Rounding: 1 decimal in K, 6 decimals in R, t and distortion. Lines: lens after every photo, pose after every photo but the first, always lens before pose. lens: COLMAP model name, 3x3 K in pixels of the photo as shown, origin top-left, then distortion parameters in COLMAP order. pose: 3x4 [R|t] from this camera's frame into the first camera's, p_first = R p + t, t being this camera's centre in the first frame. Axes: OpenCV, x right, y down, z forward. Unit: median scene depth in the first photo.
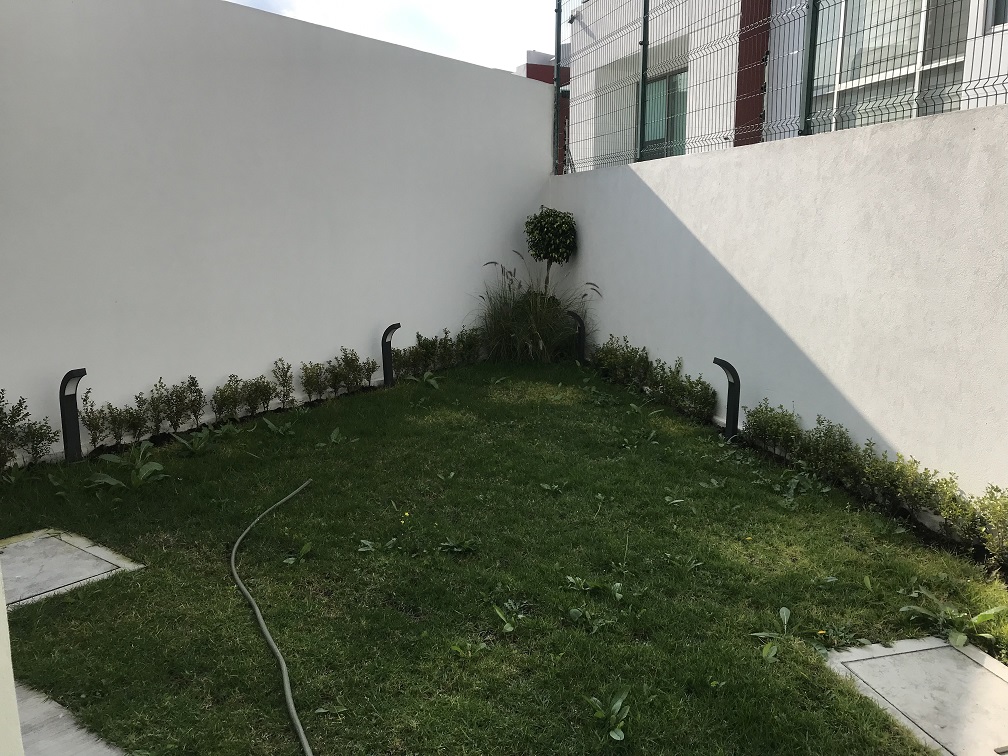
lens RADIAL K [[839.7, 0, 505.6], [0, 839.7, 382.2], [0, 0, 1]] dist [0.100583, -0.000453]
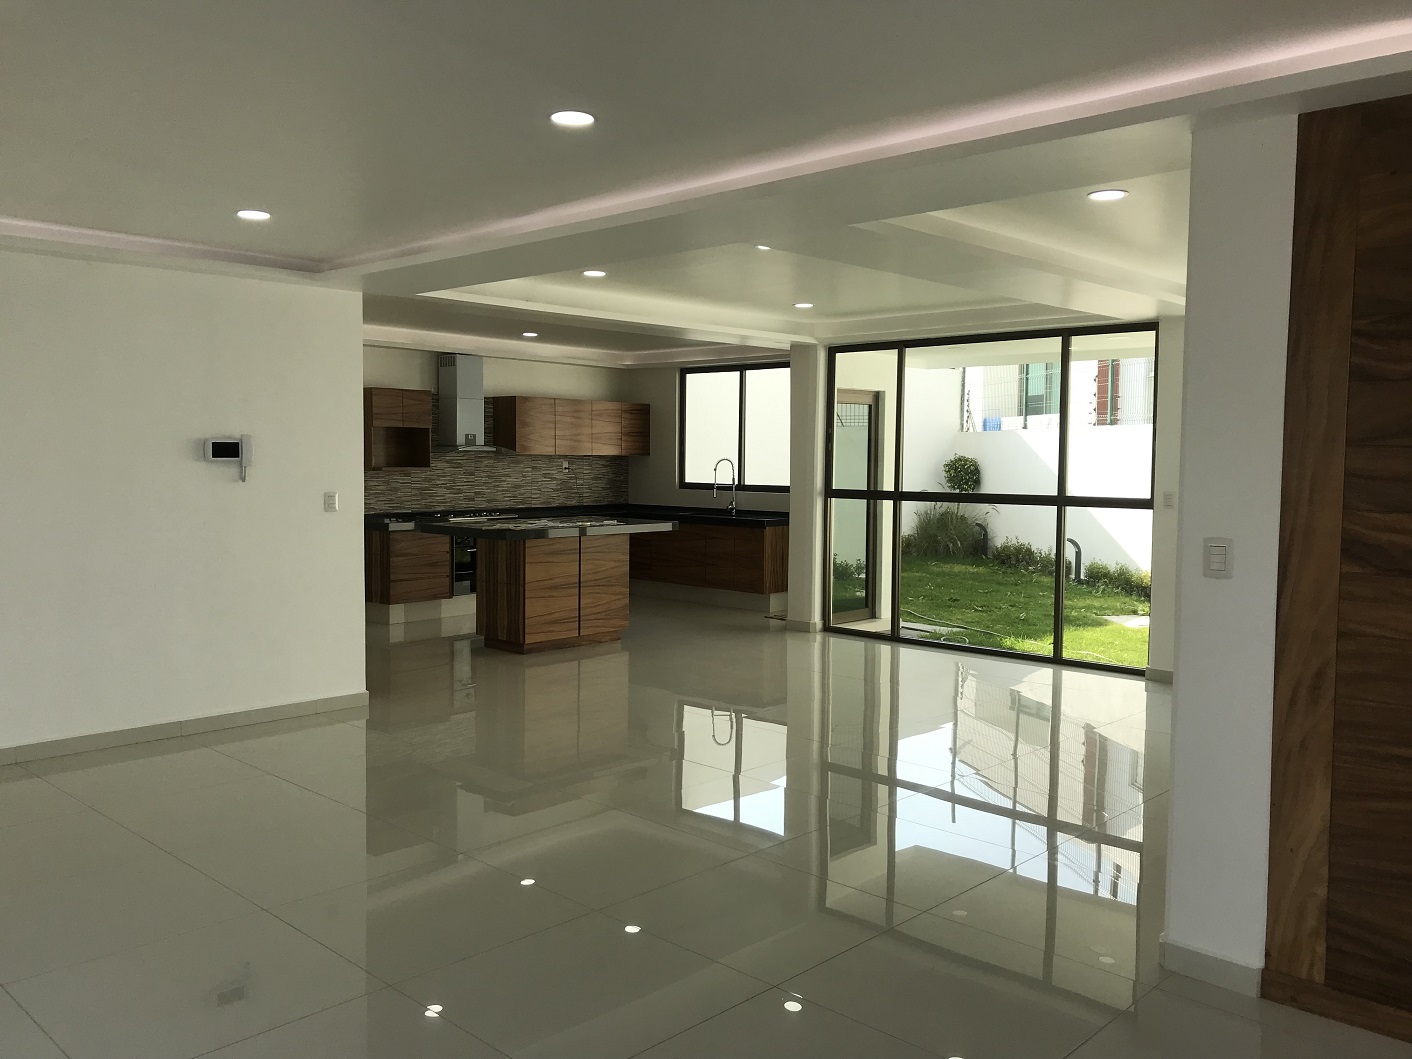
lens RADIAL K [[1176.3, 0, 700.7], [0, 1176.3, 526.3], [0, 0, 1]] dist [0.100583, -0.000453]
pose [[0.994178, 0.024782, -0.104864, -0.206831], [-0.037858, 0.991484, -0.124607, 0.217352], [0.100883, 0.127851, 0.986649, -1.213444]]
